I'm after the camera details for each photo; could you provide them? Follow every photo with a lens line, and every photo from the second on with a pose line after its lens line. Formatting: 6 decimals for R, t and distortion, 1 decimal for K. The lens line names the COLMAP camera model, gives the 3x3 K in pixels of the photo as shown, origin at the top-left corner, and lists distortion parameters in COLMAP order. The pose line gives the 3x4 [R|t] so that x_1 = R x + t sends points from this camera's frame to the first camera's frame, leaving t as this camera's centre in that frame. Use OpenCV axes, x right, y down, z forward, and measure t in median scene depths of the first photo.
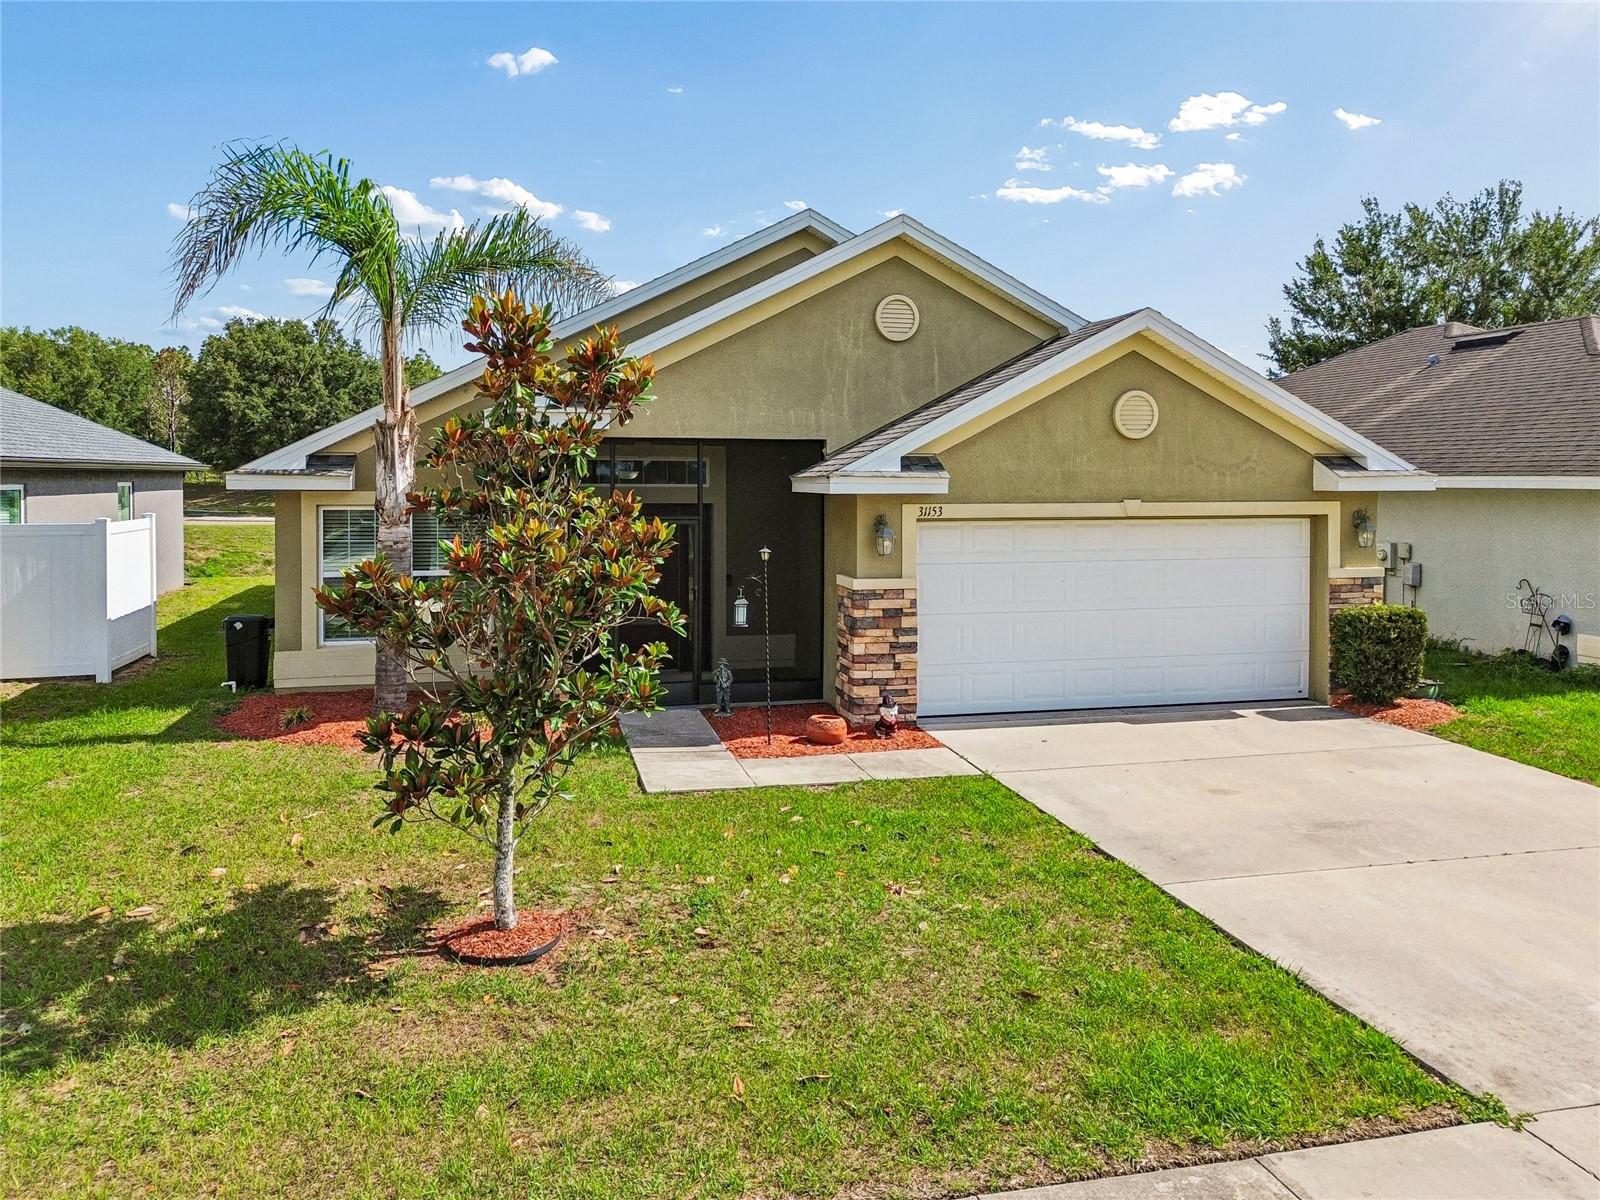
lens RADIAL K [[1132.4, 0, 800.0], [0, 1132.4, 600.0], [0, 0, 1]] dist [0.068373, -0.070562]
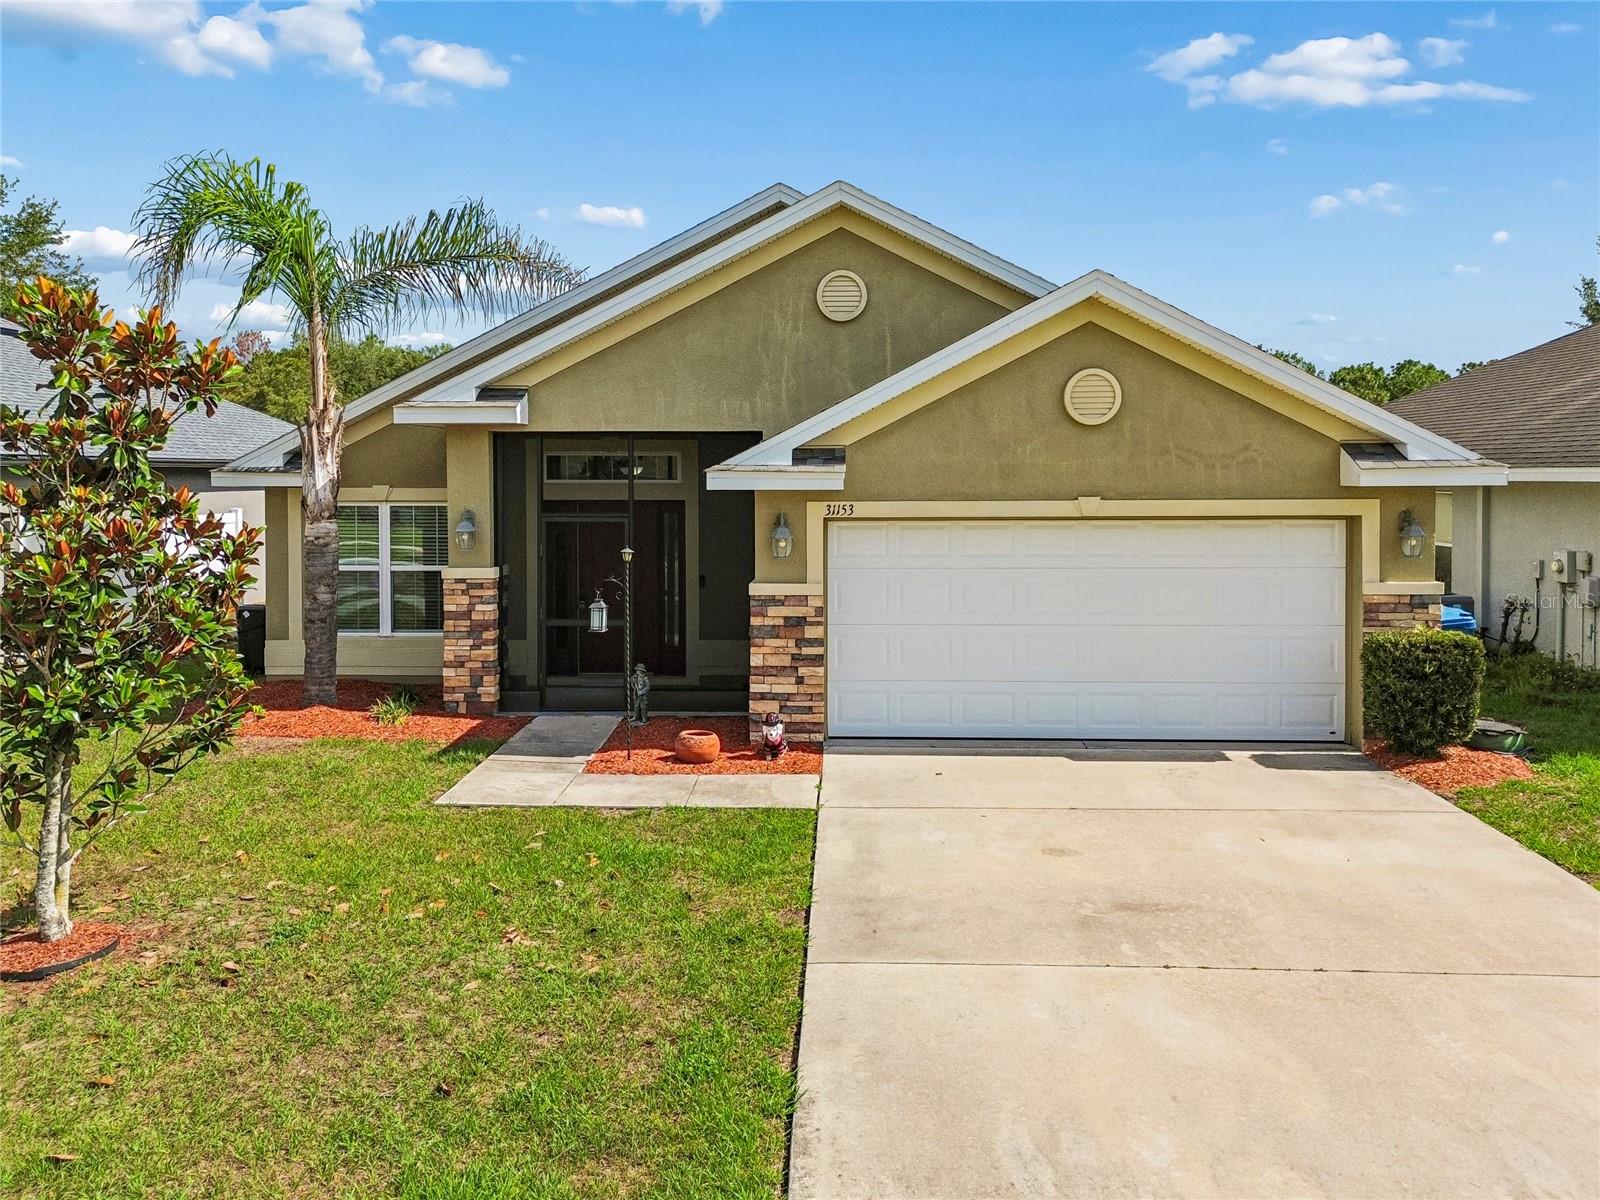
lens RADIAL K [[1132.4, 0, 800.0], [0, 1132.4, 600.0], [0, 0, 1]] dist [0.068373, -0.070562]
pose [[0.962658, 0.025349, -0.269532, 0.316334], [-0.024695, 0.999678, 0.005818, -0.010756], [0.269592, 0.001055, 0.962974, 0.123640]]
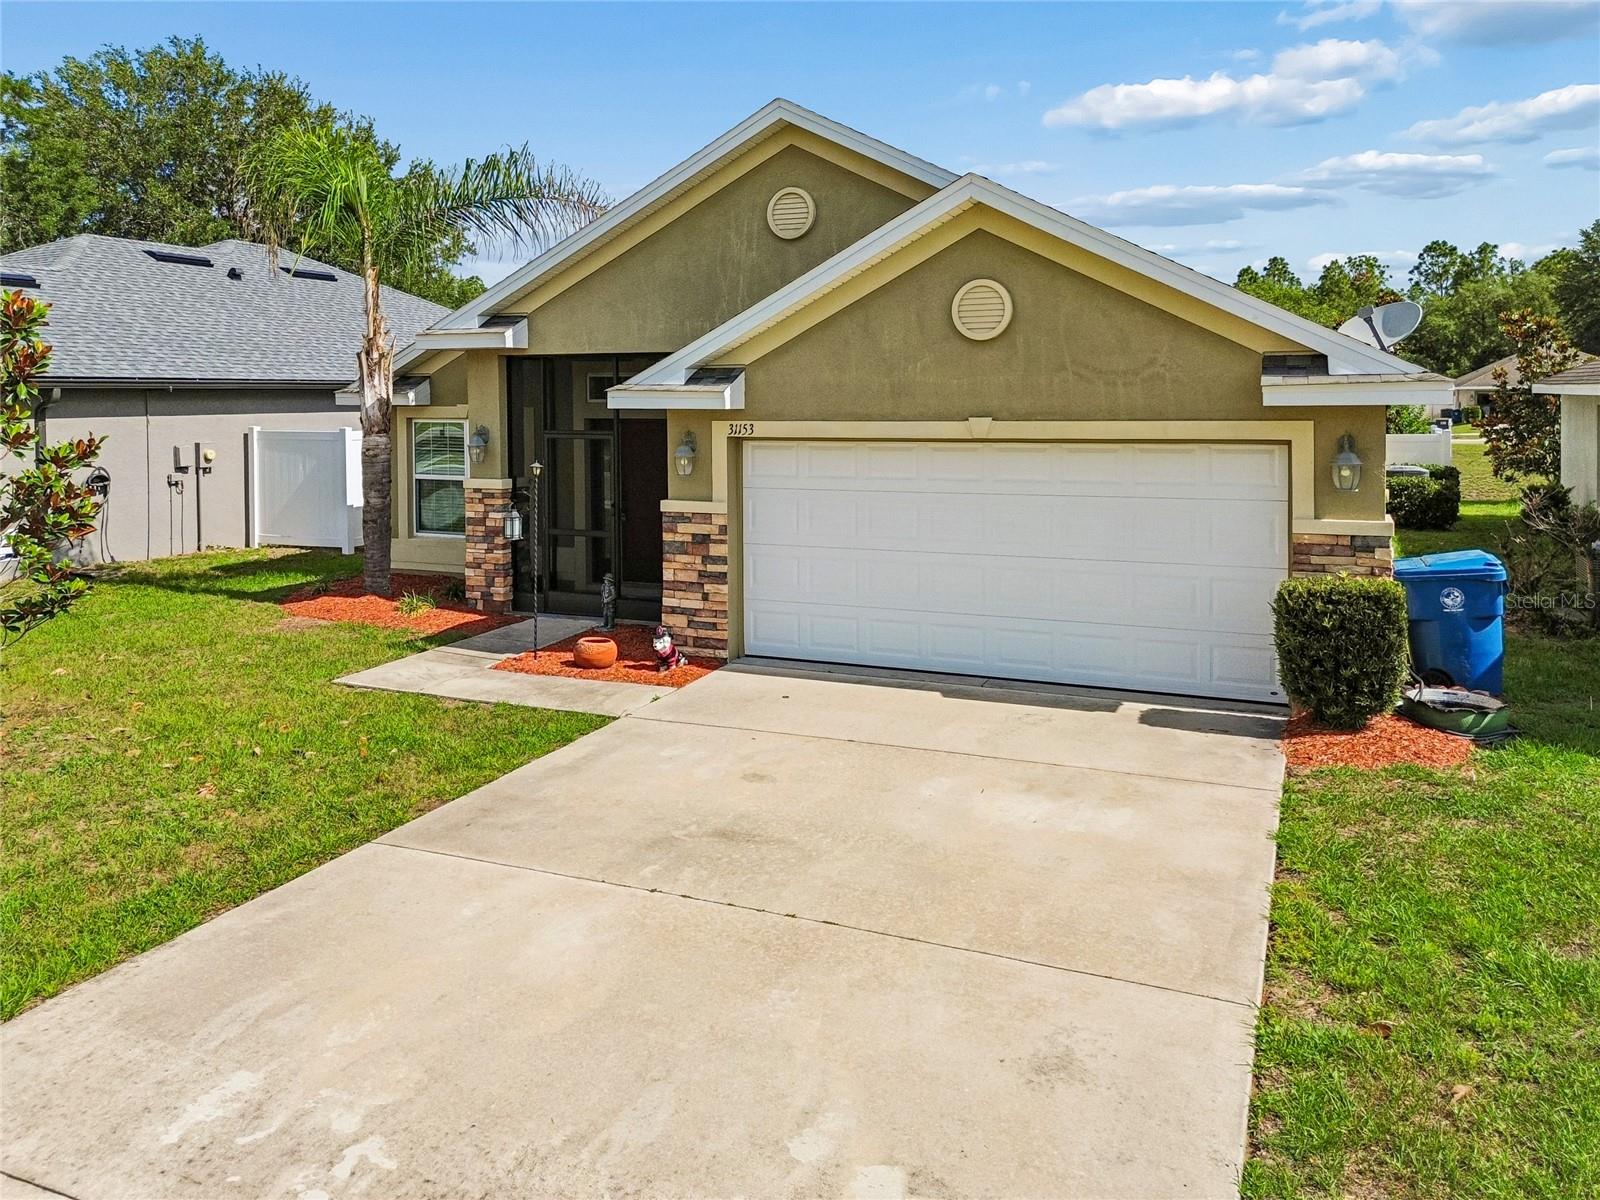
lens RADIAL K [[1157.0, 0, 802.4], [0, 1157.0, 543.6], [0, 0, 1]] dist [0.034632, -0.003000]
pose [[0.803291, 0.069186, -0.591555, 0.678740], [-0.054727, 0.997602, 0.042359, -0.027971], [0.593067, -0.001652, 0.805151, 0.277440]]
